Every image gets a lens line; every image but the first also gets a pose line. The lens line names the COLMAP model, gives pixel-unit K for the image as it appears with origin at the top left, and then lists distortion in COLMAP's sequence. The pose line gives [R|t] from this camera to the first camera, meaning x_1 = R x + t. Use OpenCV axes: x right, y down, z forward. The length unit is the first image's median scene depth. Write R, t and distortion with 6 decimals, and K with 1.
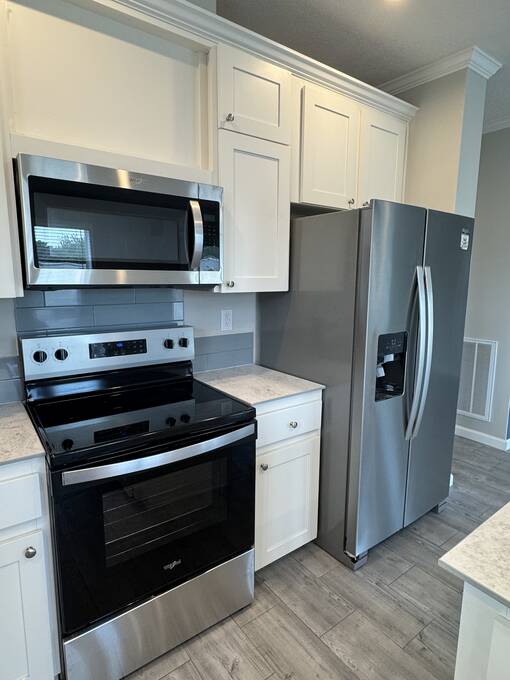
lens RADIAL K [[393.4, 0, 255.7], [0, 393.4, 338.0], [0, 0, 1]] dist [-0.001088, -0.001040]
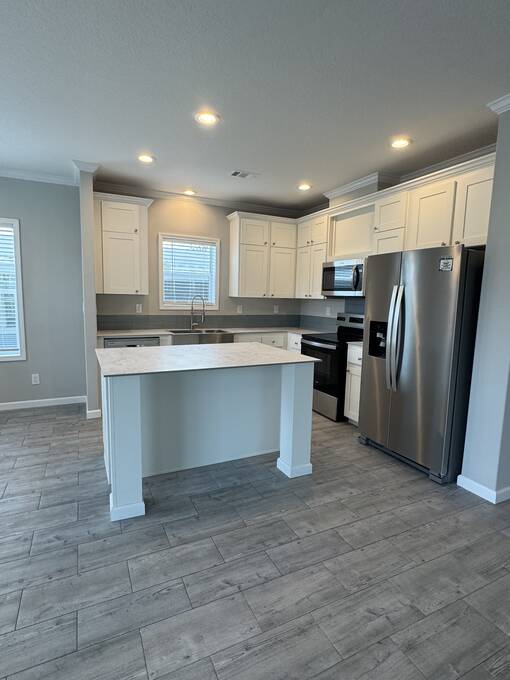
lens RADIAL K [[358.3, 0, 254.8], [0, 358.3, 340.7], [0, 0, 1]] dist [-0.003844, 0.000123]
pose [[-0.189987, 0.109106, -0.975705, 2.238639], [-0.179786, 0.973135, 0.143826, -0.066513], [0.965185, 0.202743, -0.165267, 0.765068]]
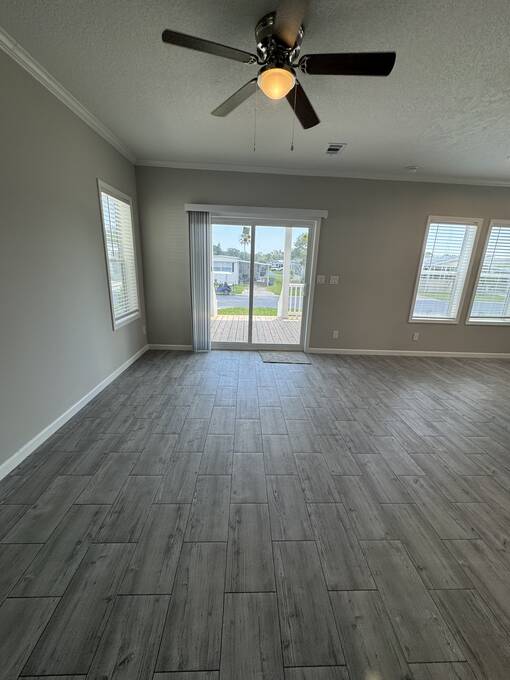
lens RADIAL K [[270.7, 0, 255.4], [0, 270.7, 340.5], [0, 0, 1]] dist [-0.005099, 0.000763]
pose [[-0.821228, -0.192469, 0.537160, 1.691982], [0.046407, 0.915746, 0.399069, -0.255492], [-0.568711, 0.352654, -0.743104, 1.858082]]
